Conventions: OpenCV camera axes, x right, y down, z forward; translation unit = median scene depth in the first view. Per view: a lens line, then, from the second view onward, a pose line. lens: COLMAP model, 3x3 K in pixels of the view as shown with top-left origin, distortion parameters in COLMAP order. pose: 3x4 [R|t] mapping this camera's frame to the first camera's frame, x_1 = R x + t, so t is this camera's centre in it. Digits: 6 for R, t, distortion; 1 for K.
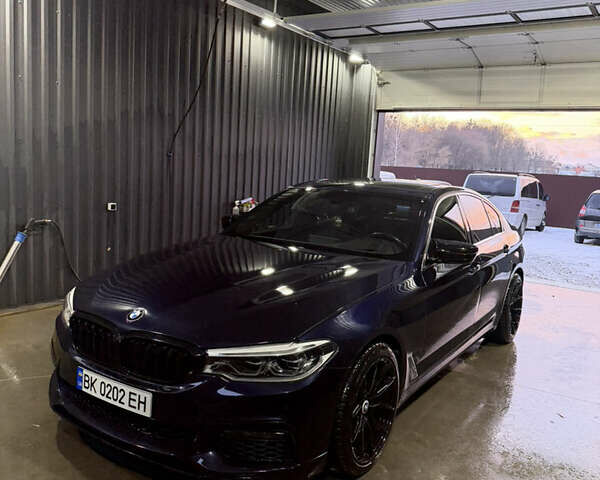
lens RADIAL K [[562.6, 0, 300.0], [0, 562.6, 240.0], [0, 0, 1]] dist [0.152816, -0.295674]
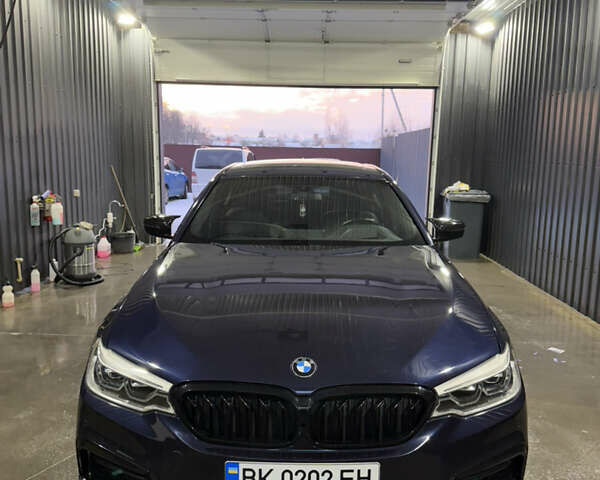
lens RADIAL K [[562.6, 0, 300.0], [0, 562.6, 240.0], [0, 0, 1]] dist [0.152816, -0.295674]
pose [[0.830952, -0.132494, 0.540337, -0.222912], [0.107818, 0.991166, 0.077232, -0.028797], [-0.545796, -0.005918, 0.837897, 0.132104]]
